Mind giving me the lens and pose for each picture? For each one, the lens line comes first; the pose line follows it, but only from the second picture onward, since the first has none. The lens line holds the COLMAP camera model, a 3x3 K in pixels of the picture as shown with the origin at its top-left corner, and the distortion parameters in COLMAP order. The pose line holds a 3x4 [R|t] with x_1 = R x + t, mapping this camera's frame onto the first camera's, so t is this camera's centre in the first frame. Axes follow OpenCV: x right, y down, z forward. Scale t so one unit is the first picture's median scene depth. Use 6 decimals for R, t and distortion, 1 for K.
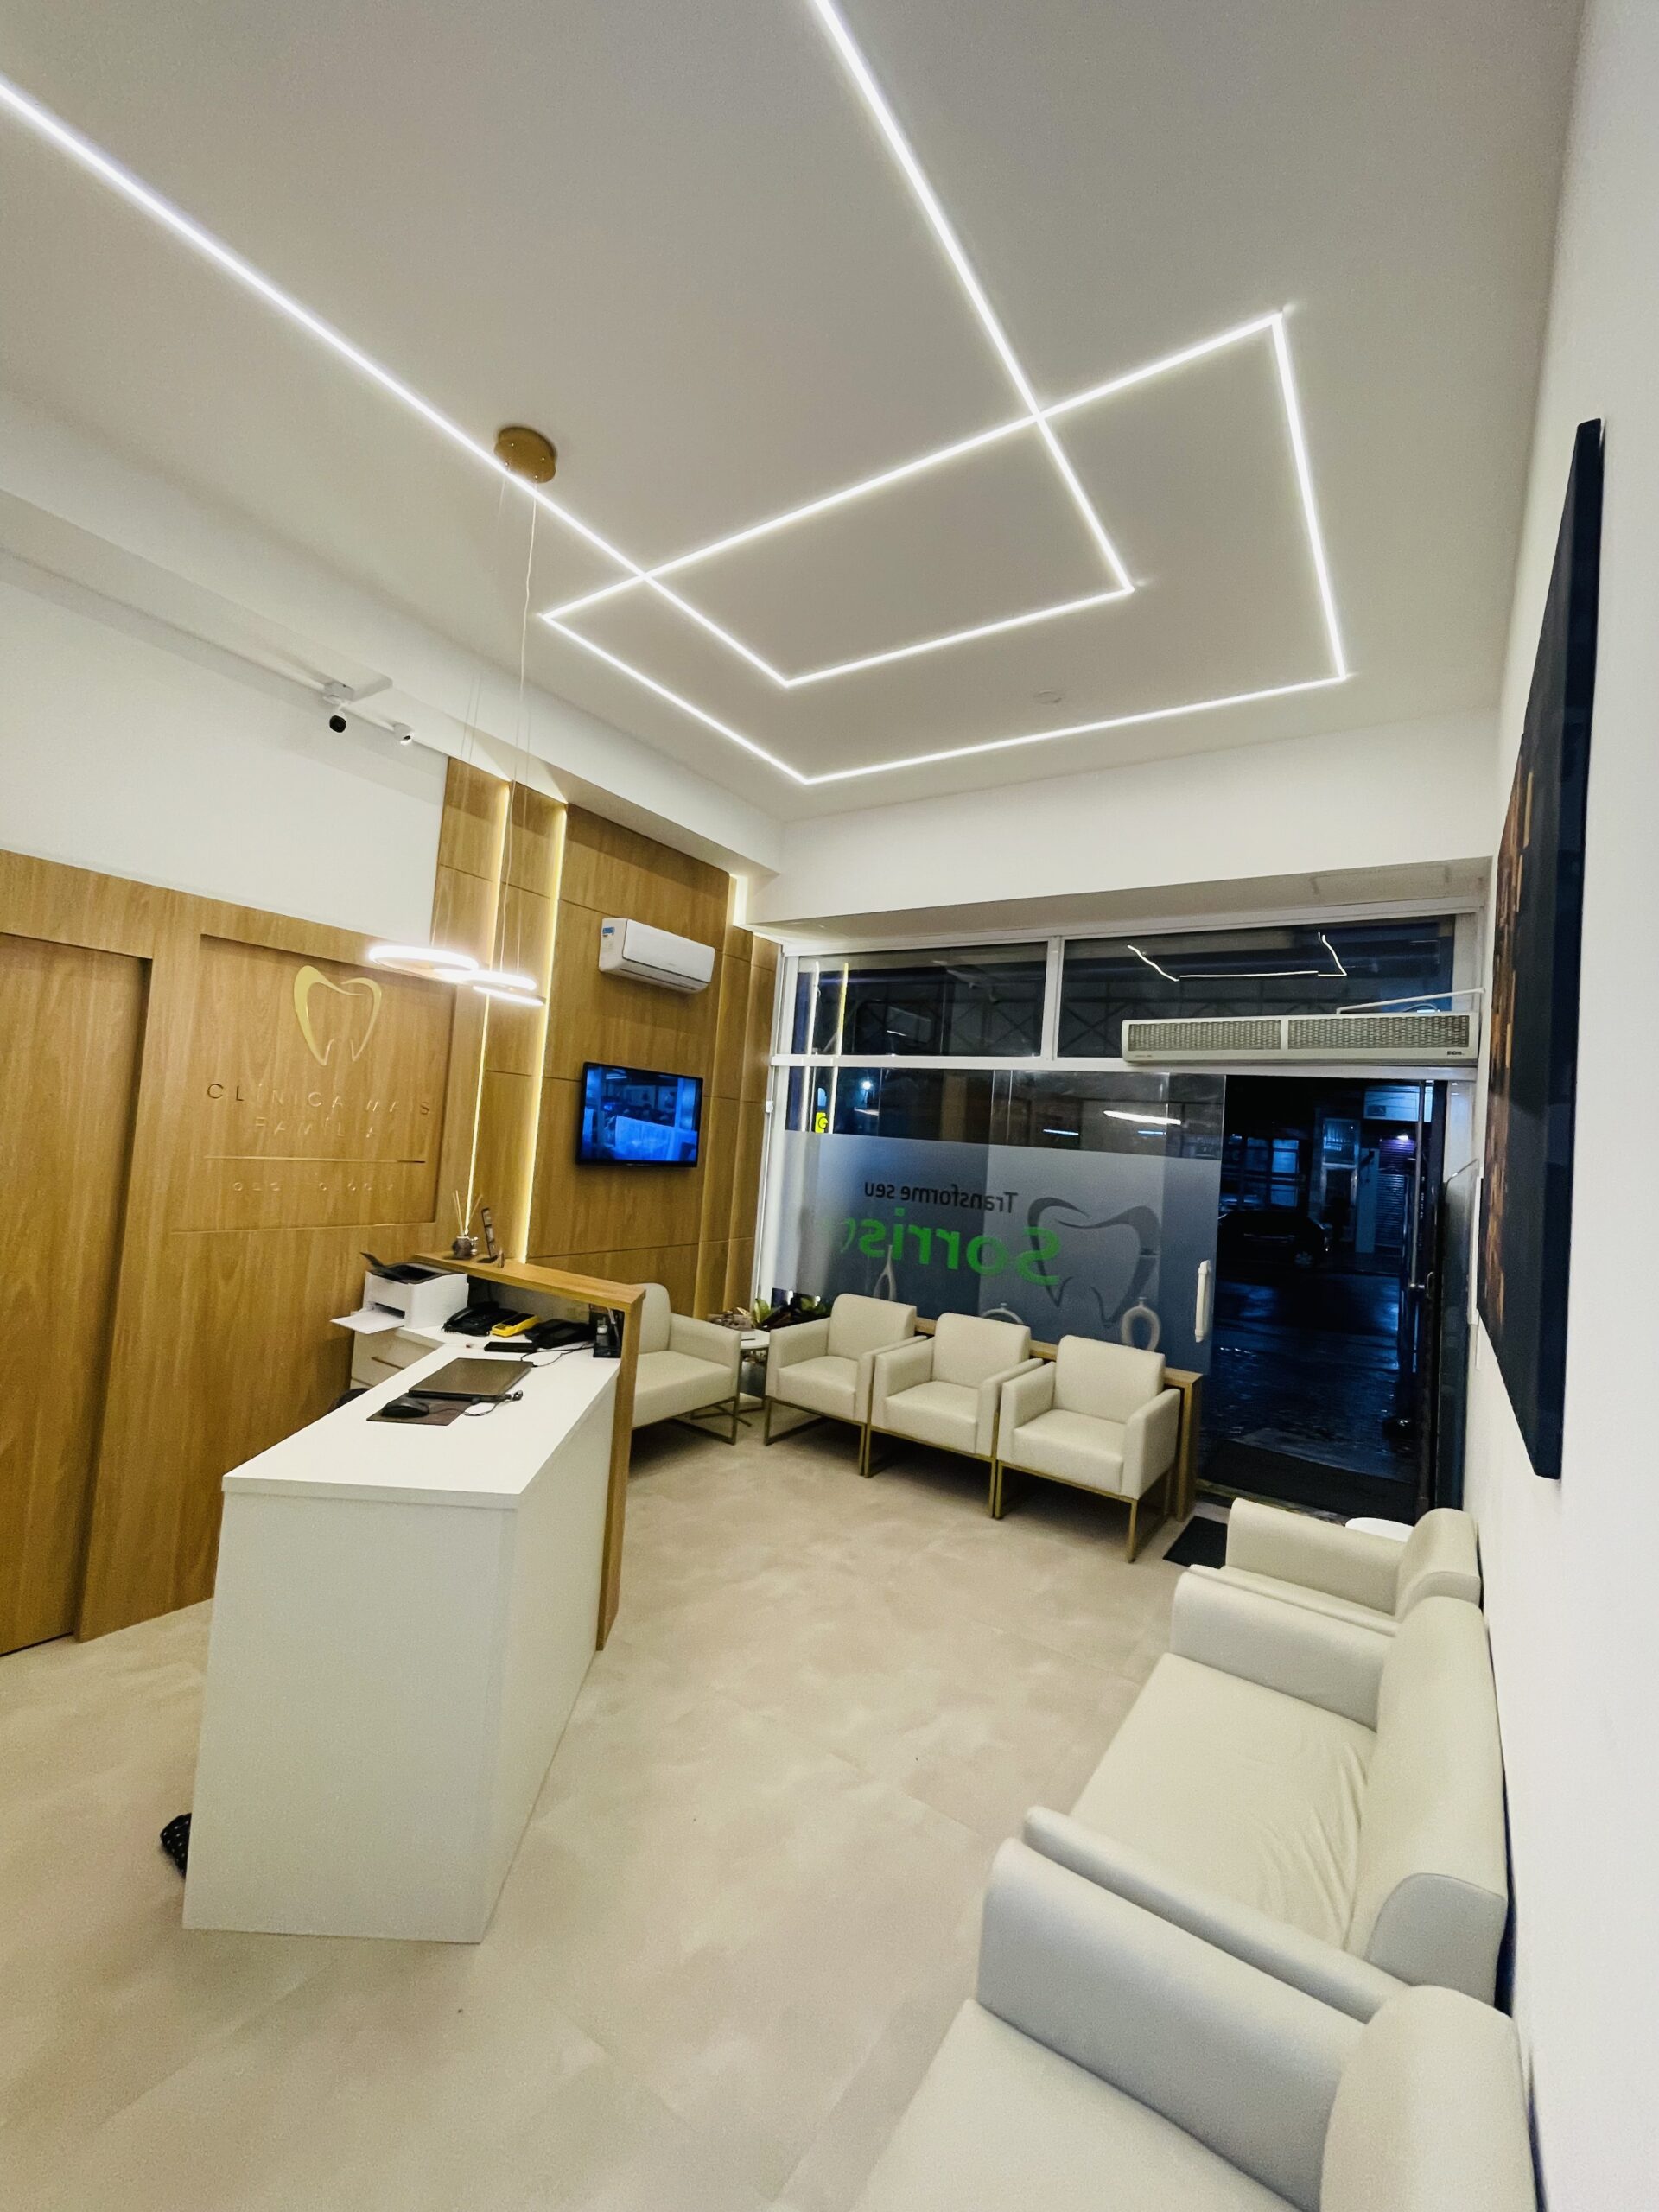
lens RADIAL K [[899.5, 0, 829.7], [0, 899.5, 1097.7], [0, 0, 1]] dist [-0.008524, 0.003362]
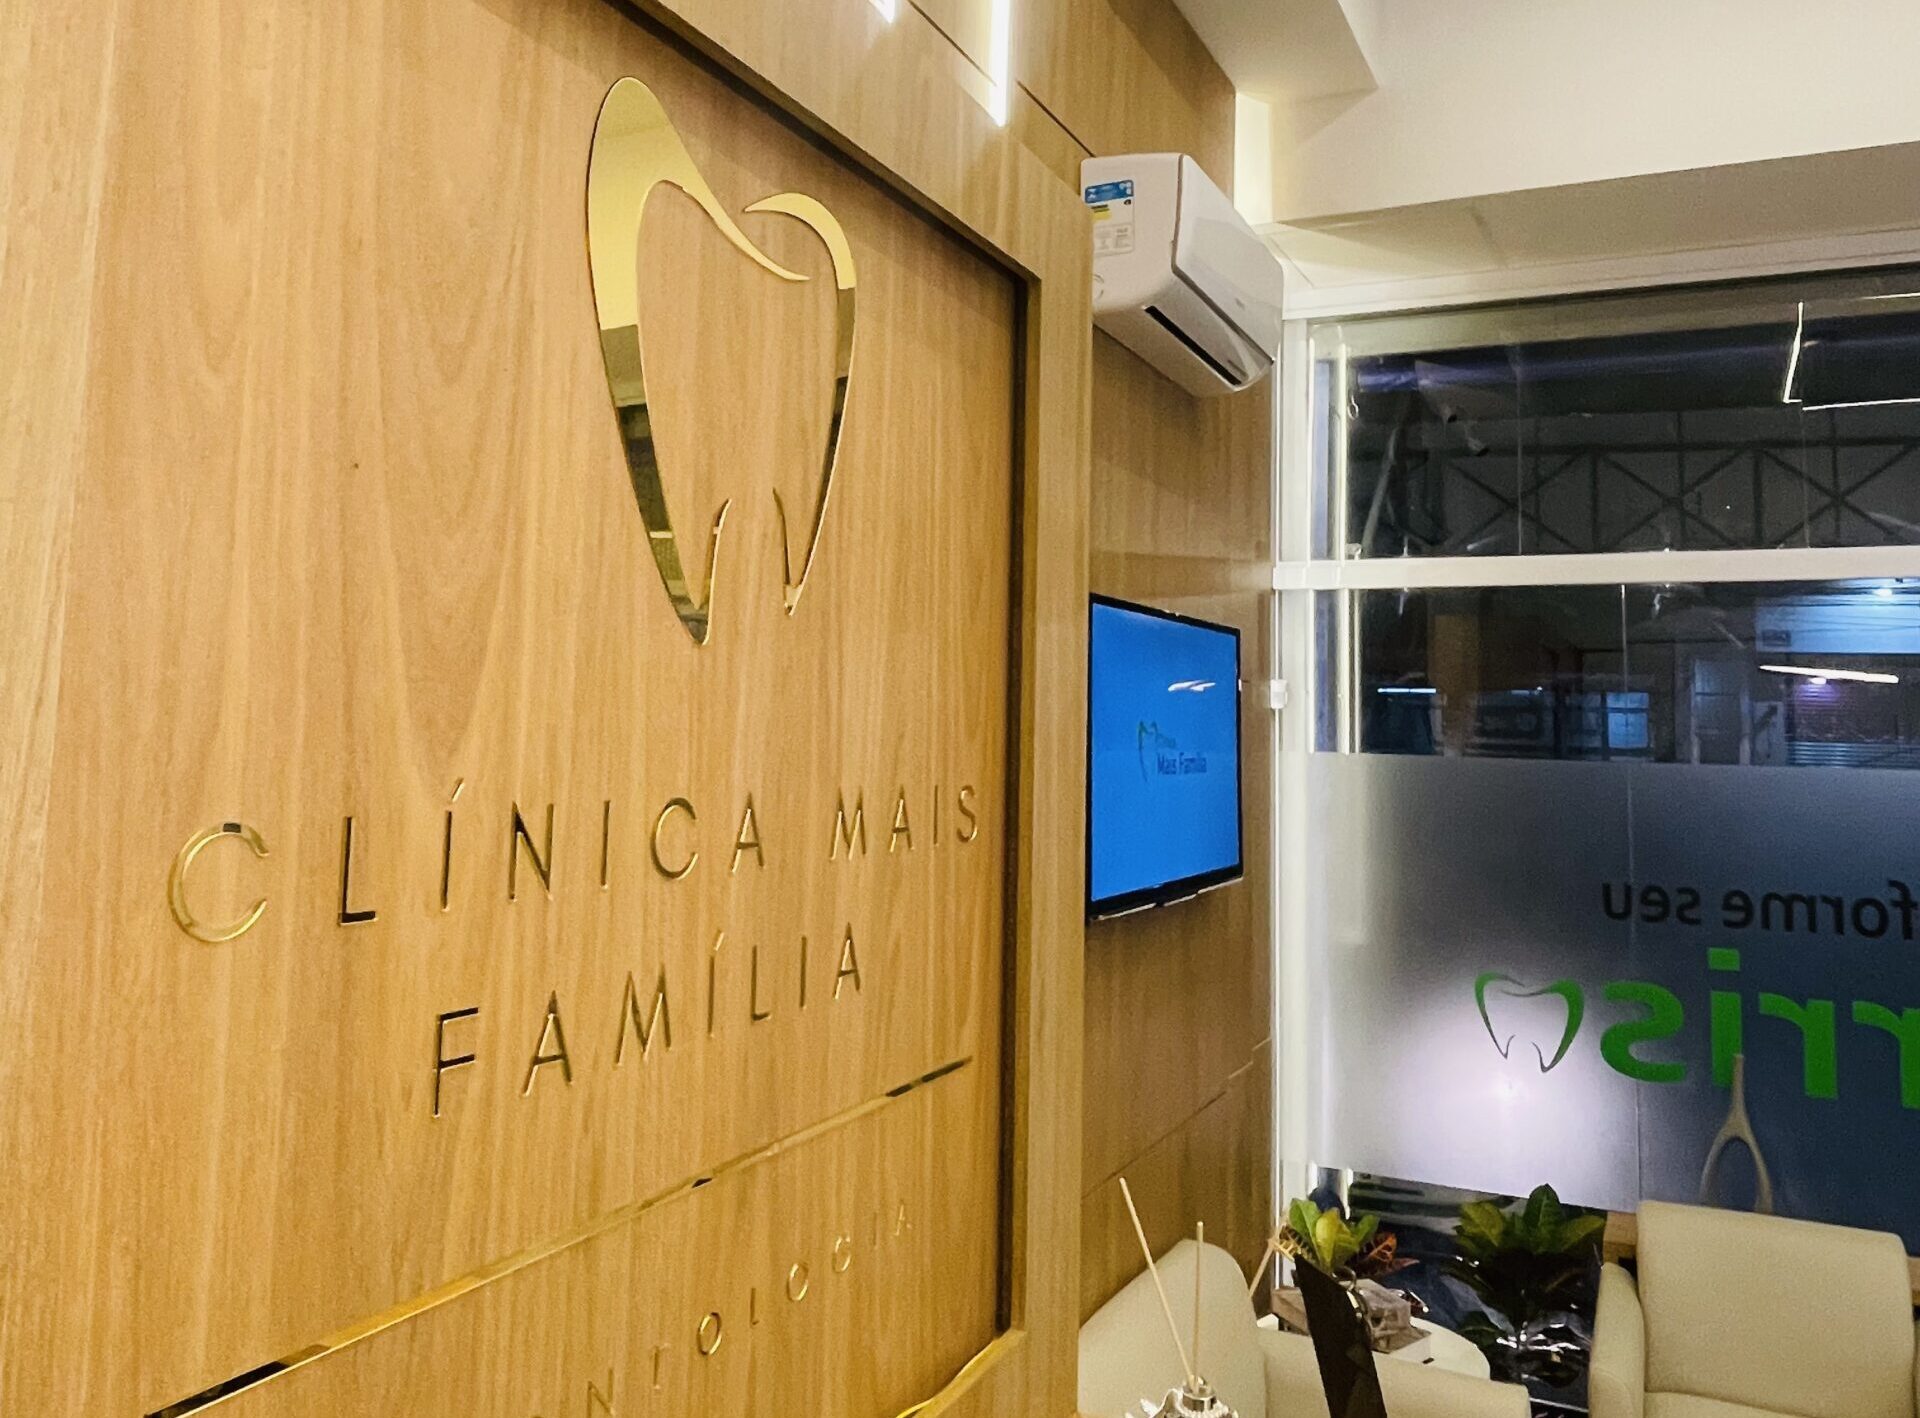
lens RADIAL K [[1473.5, 0, 967.9], [0, 1473.5, 558.0], [0, 0, 1]] dist [0.000629, -0.010338]
pose [[0.988308, -0.032202, 0.149034, -0.429699], [0.041236, 0.997469, -0.057928, -0.026021], [-0.146792, 0.063397, 0.987134, 0.543303]]
